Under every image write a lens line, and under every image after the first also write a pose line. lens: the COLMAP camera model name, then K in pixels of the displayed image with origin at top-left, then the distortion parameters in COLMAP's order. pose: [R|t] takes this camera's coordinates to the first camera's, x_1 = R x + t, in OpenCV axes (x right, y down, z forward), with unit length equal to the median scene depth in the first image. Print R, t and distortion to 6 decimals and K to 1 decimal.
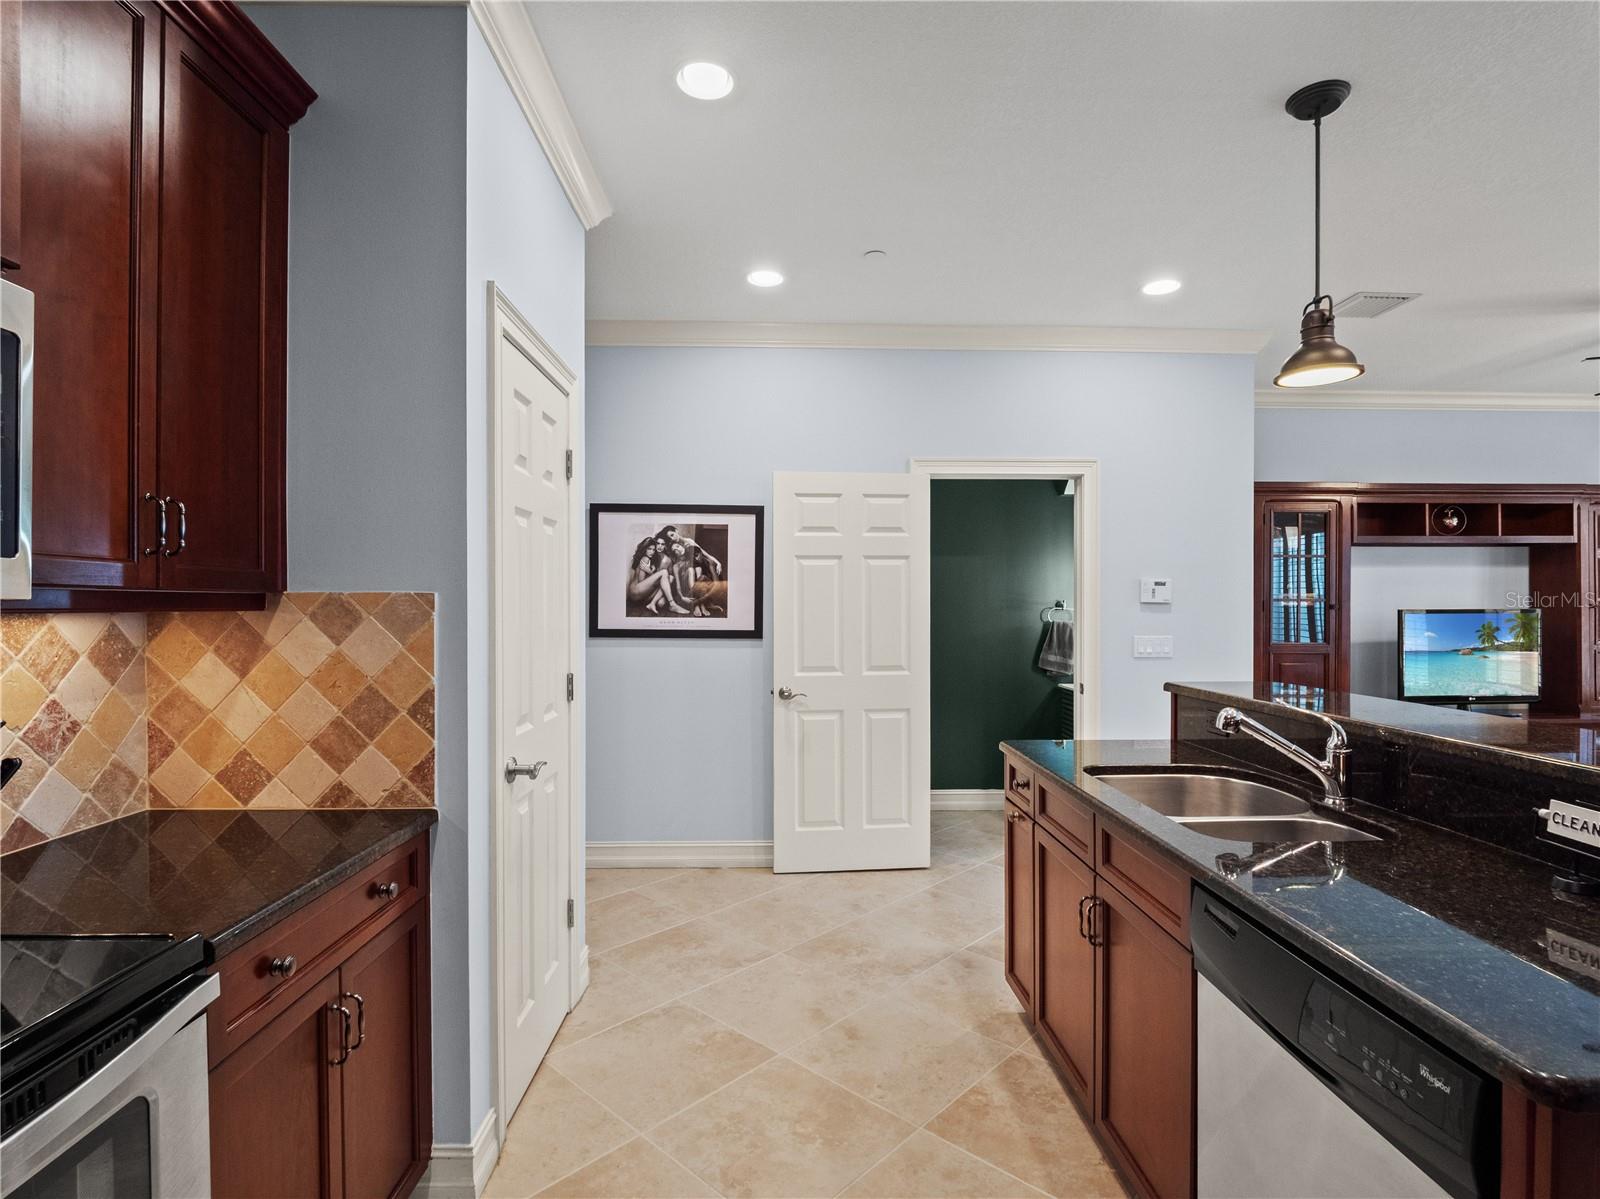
lens RADIAL K [[795.9, 0, 800.0], [0, 795.9, 599.5], [0, 0, 1]] dist [-0.004704, -0.001292]
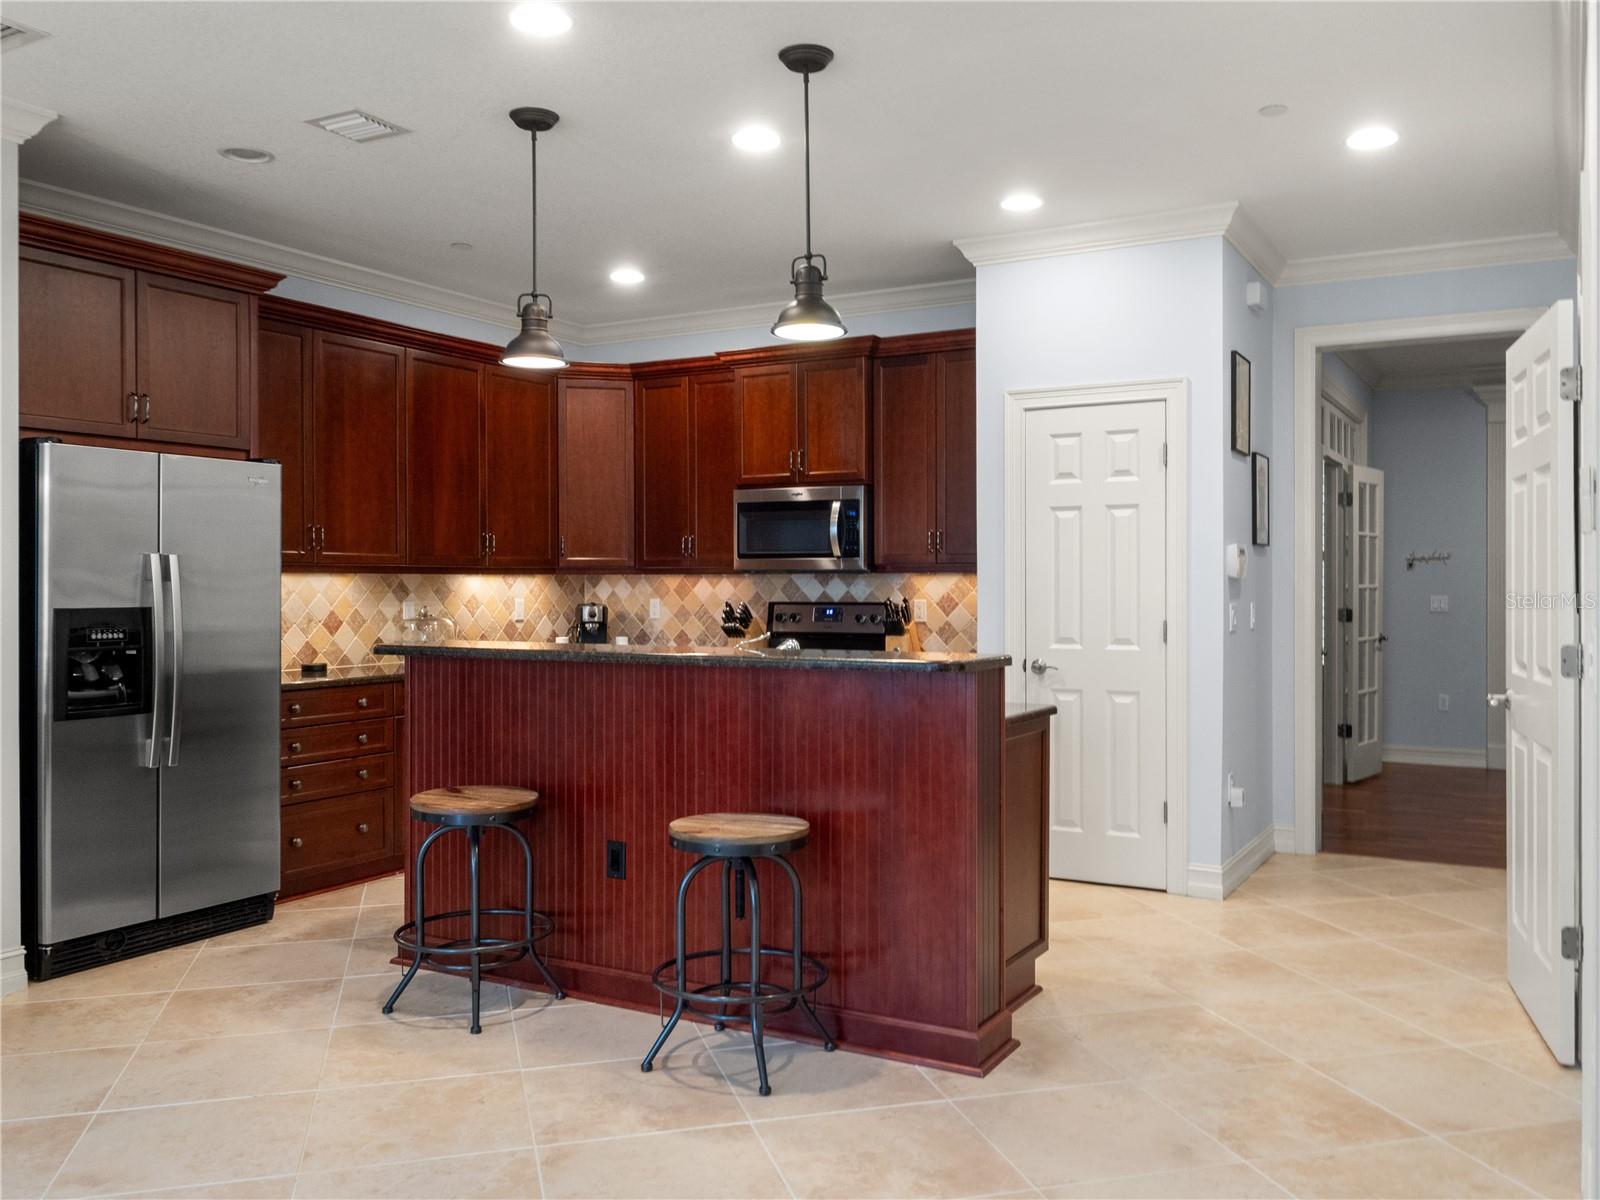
lens RADIAL K [[1336.9, 0, 802.7], [0, 1336.9, 582.4], [0, 0, 1]] dist [0.005689, 0.000871]
pose [[-0.524478, -0.000463, -0.851424, 1.034660], [0.008591, 0.999946, -0.005836, 0.022035], [0.851381, -0.010376, -0.524446, 0.925984]]
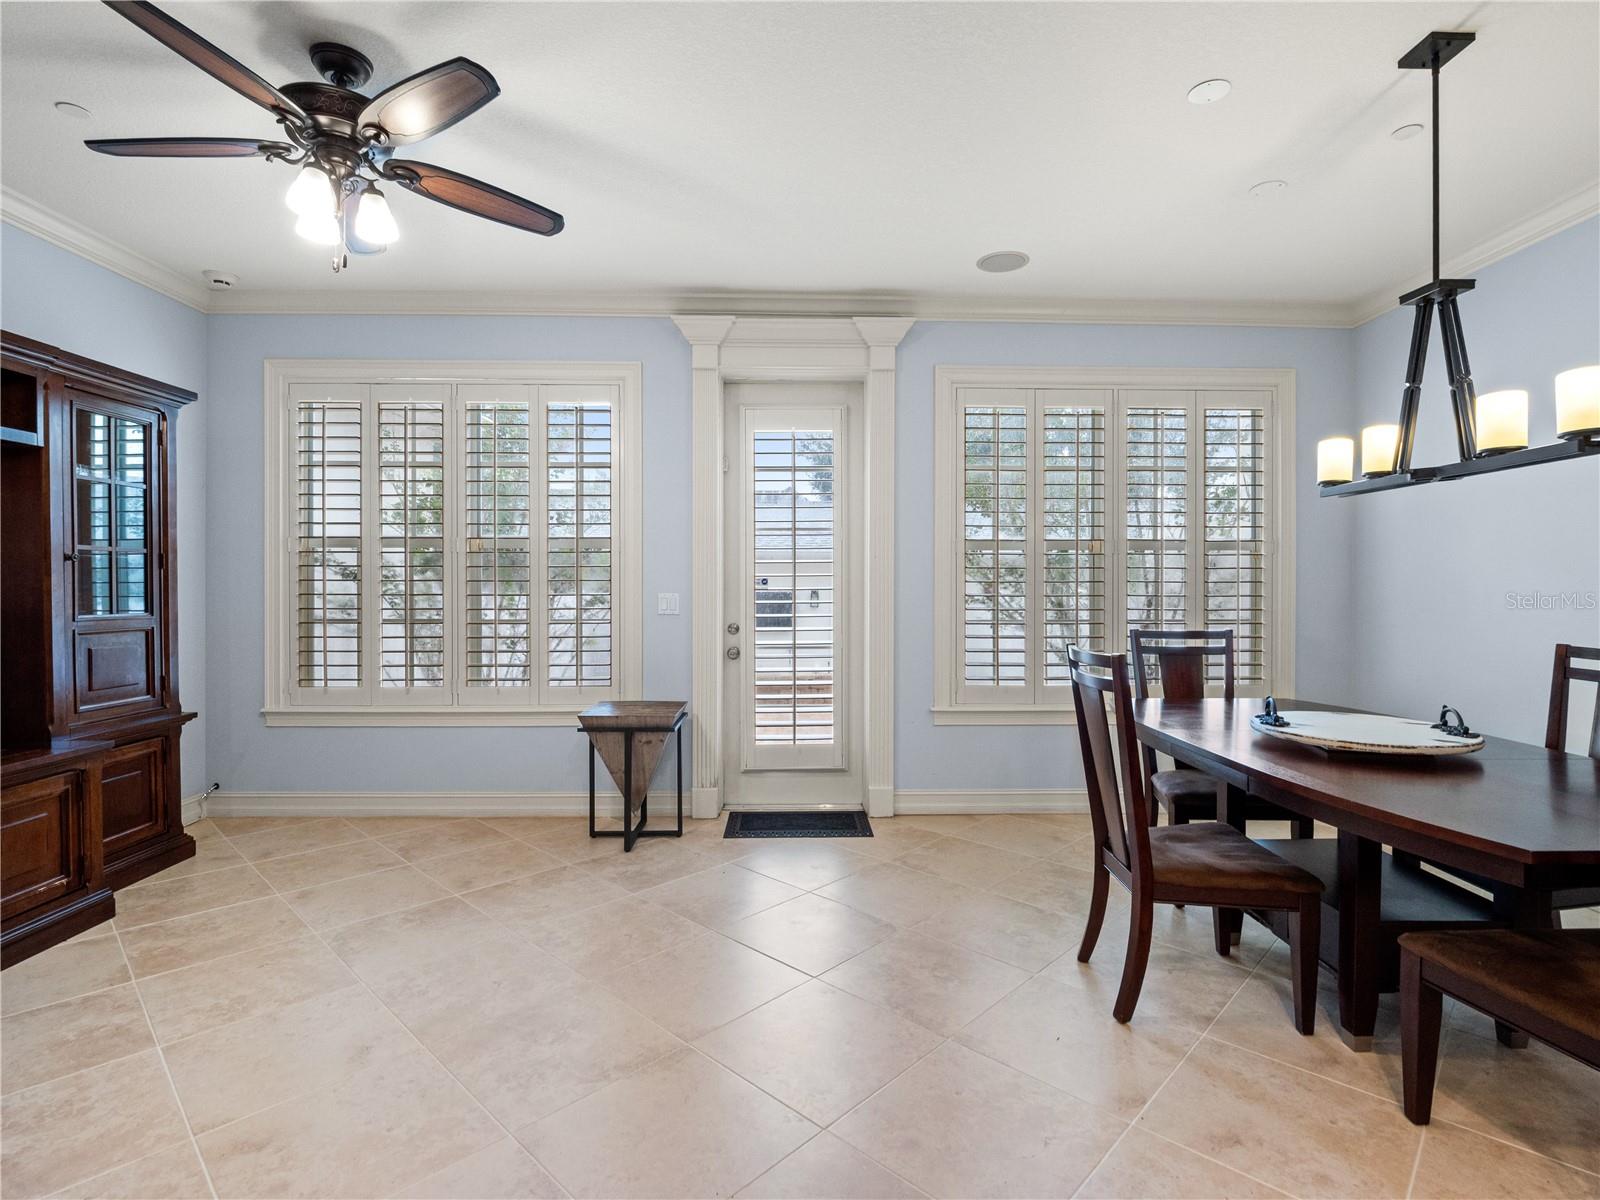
lens RADIAL K [[795.4, 0, 812.4], [0, 795.4, 587.7], [0, 0, 1]] dist [-0.005779, -0.005726]
pose [[0.004931, -0.004862, 0.999976, 0.454179], [-0.010546, 0.999932, 0.004914, 0.025327], [-0.999932, -0.010570, 0.004880, 0.479879]]
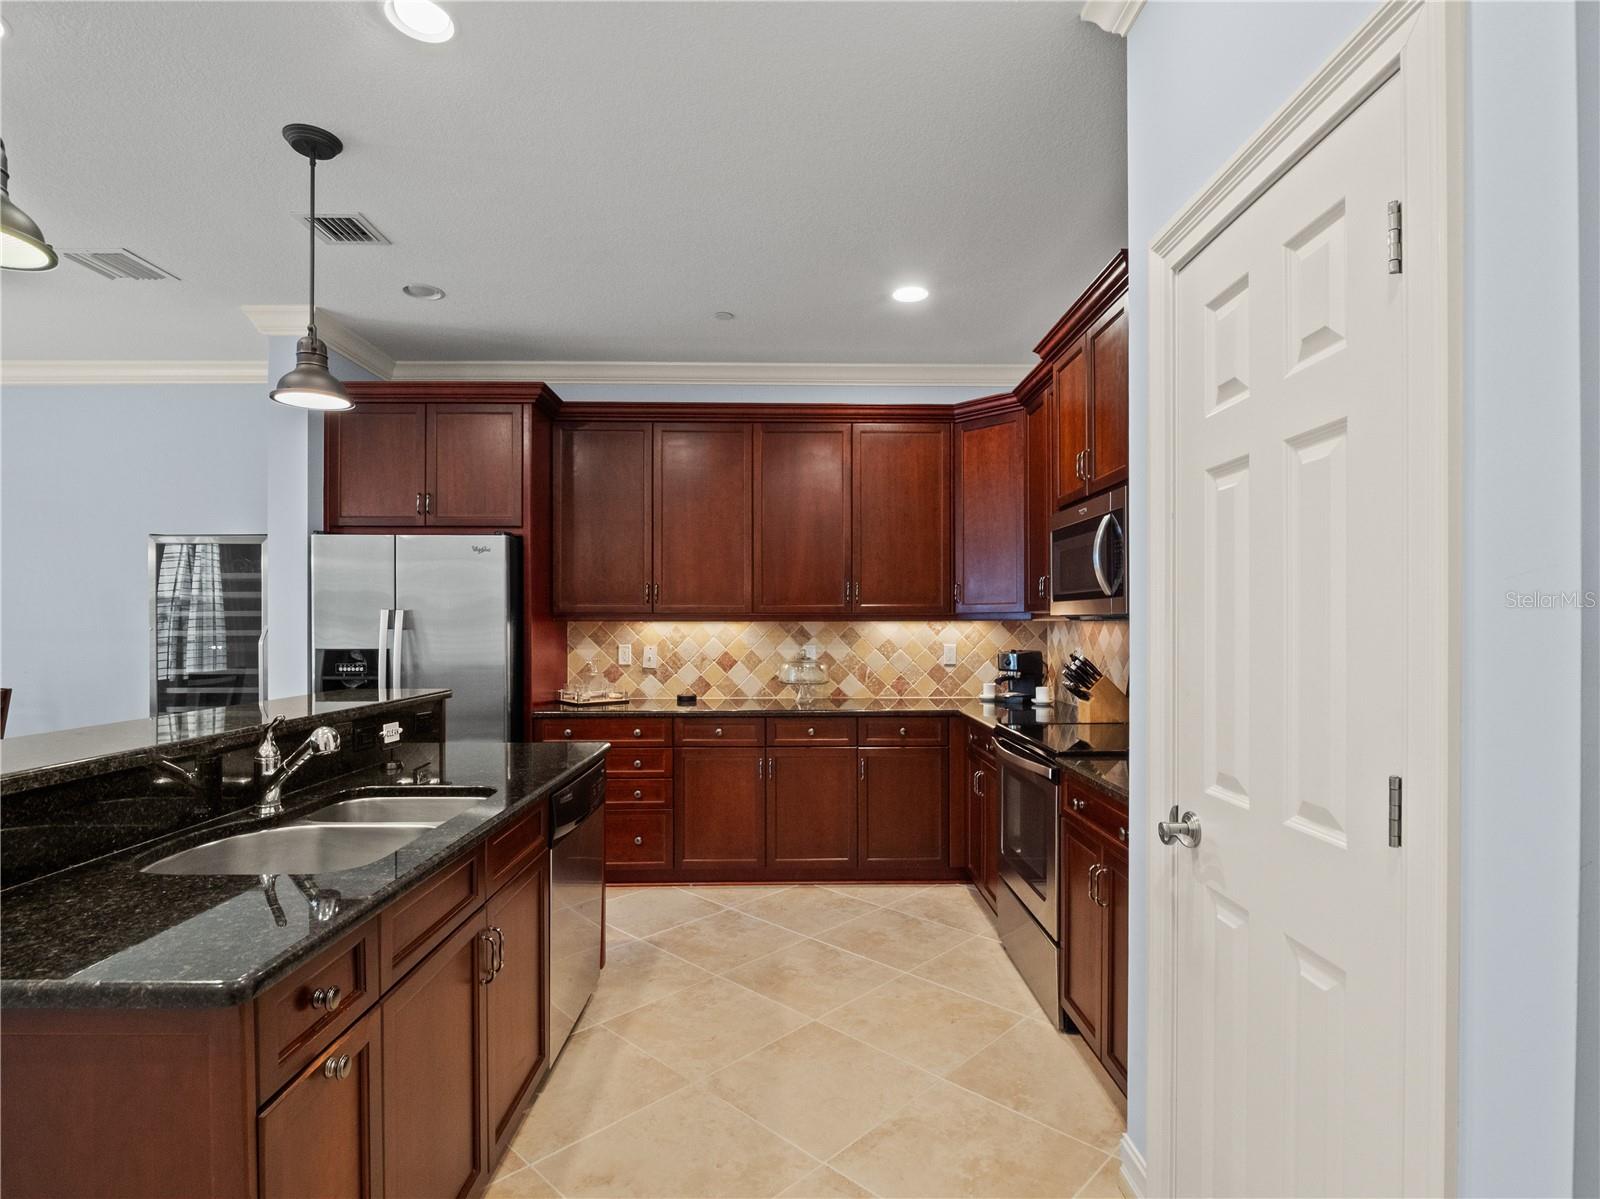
lens RADIAL K [[799.5, 0, 807.7], [0, 799.5, 623.9], [0, 0, 1]] dist [-0.000879, -0.007316]
pose [[-0.999962, 0.000728, 0.008727, -0.002593], [0.000662, 0.999971, -0.007639, 0.011549], [-0.008732, -0.007633, -0.999933, 0.793515]]
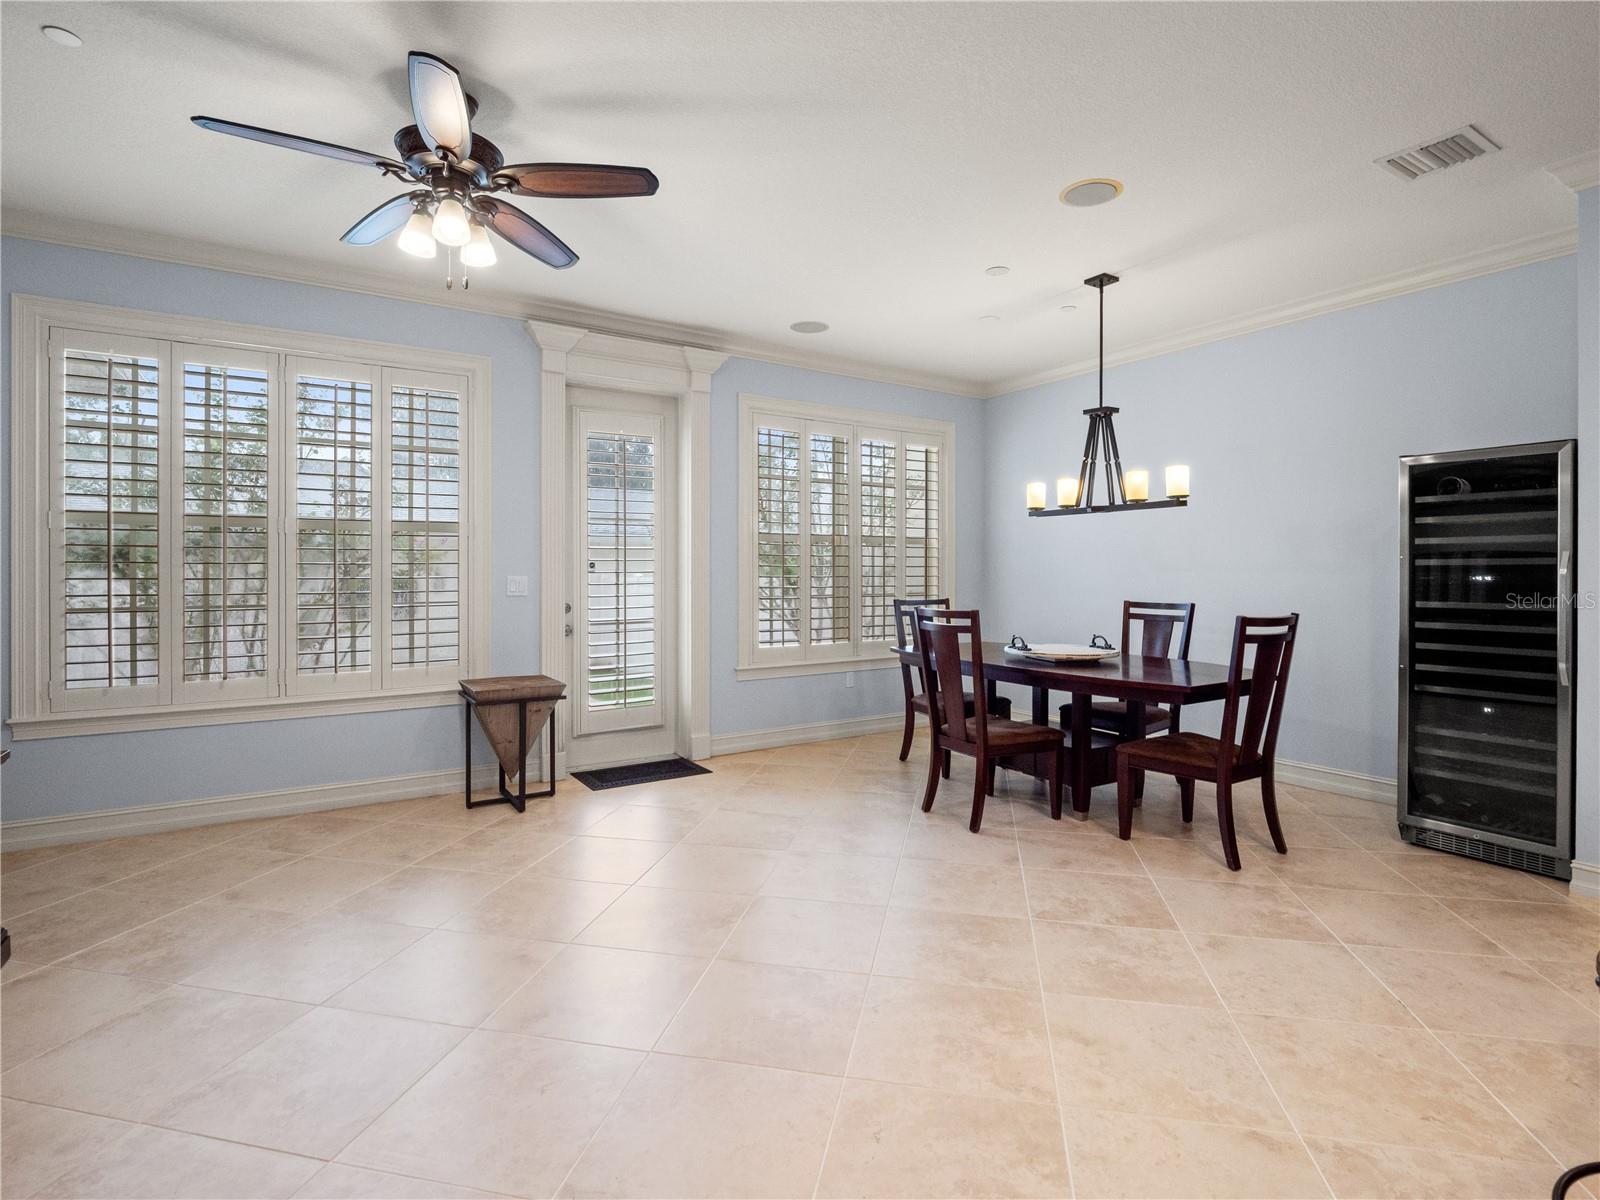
lens RADIAL K [[794.2, 0, 813.8], [0, 794.2, 568.5], [0, 0, 1]] dist [-0.004749, -0.006556]
pose [[-0.523161, 0.000212, 0.852234, 0.338107], [-0.009592, 0.999935, -0.006137, 0.031272], [-0.852180, -0.011385, -0.523126, 0.858422]]
